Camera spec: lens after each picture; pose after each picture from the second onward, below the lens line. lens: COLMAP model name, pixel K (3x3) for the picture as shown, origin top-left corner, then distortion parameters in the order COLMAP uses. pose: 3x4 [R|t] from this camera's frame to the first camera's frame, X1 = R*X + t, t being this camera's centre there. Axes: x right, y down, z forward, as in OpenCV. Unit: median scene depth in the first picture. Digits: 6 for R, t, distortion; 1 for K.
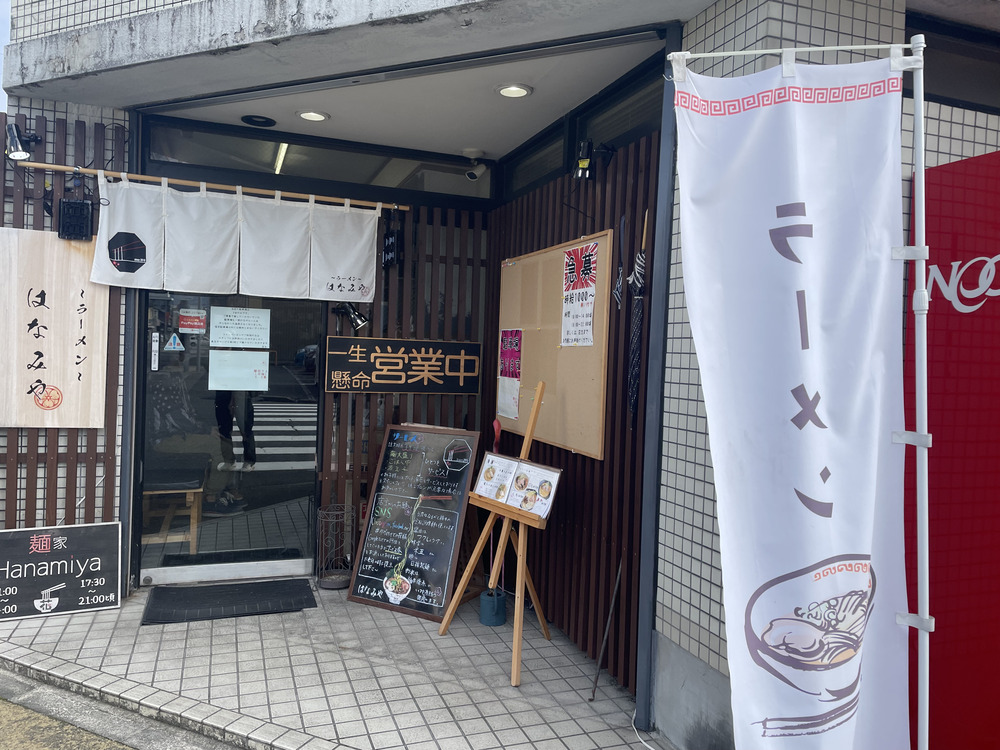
lens RADIAL K [[760.8, 0, 496.5], [0, 760.8, 367.6], [0, 0, 1]] dist [0.073603, -0.095860]
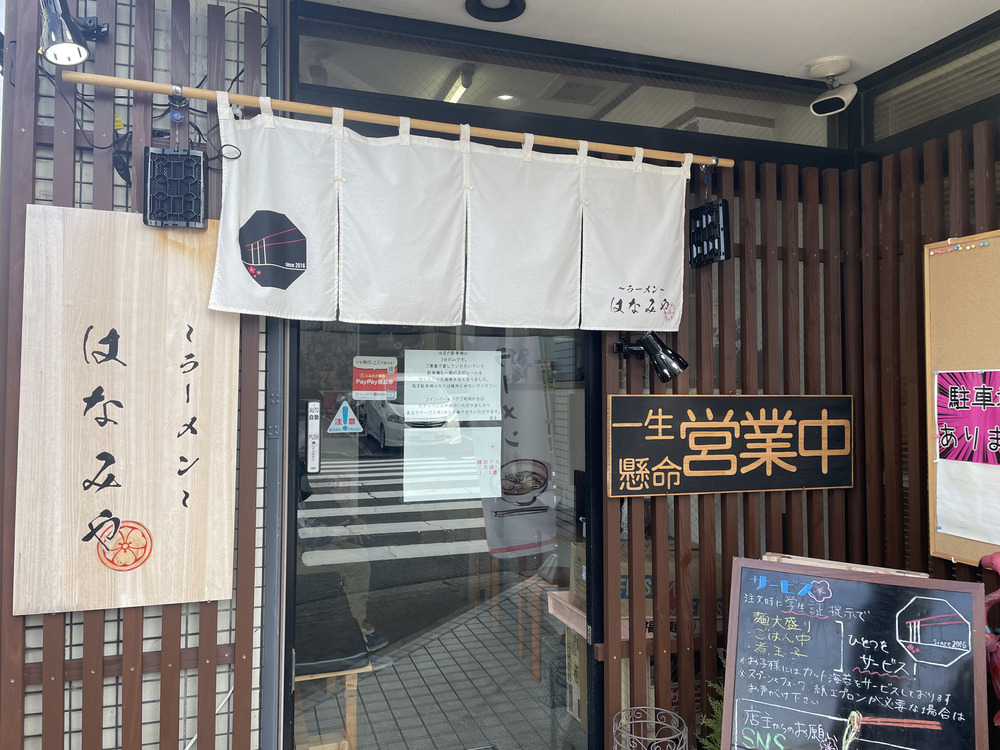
lens RADIAL K [[760.8, 0, 498.9], [0, 760.8, 363.3], [0, 0, 1]] dist [0.073603, -0.095860]
pose [[0.998923, -0.037676, -0.027091, -0.311155], [0.036062, 0.997677, -0.057787, -0.038492], [0.029205, 0.056748, 0.997961, 0.487572]]
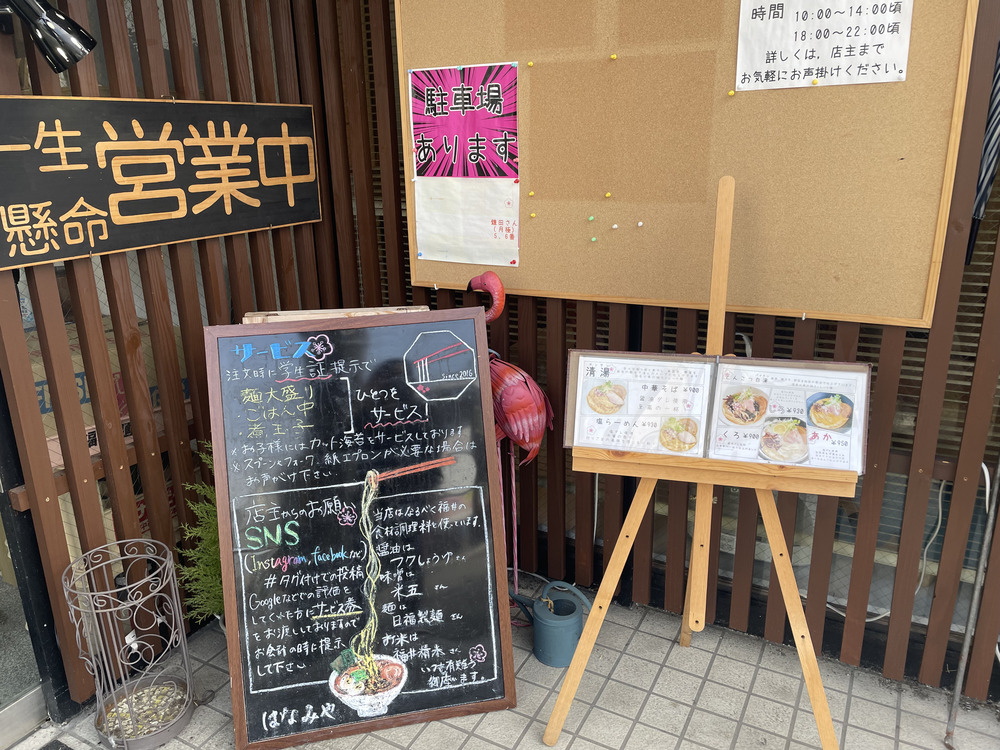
lens RADIAL K [[760.8, 0, 497.1], [0, 760.8, 365.5], [0, 0, 1]] dist [0.073603, -0.095860]
pose [[0.746985, -0.245335, 0.617919, -0.304167], [0.065330, 0.952012, 0.299006, -0.017018], [-0.661623, -0.182984, 0.727167, 0.655193]]
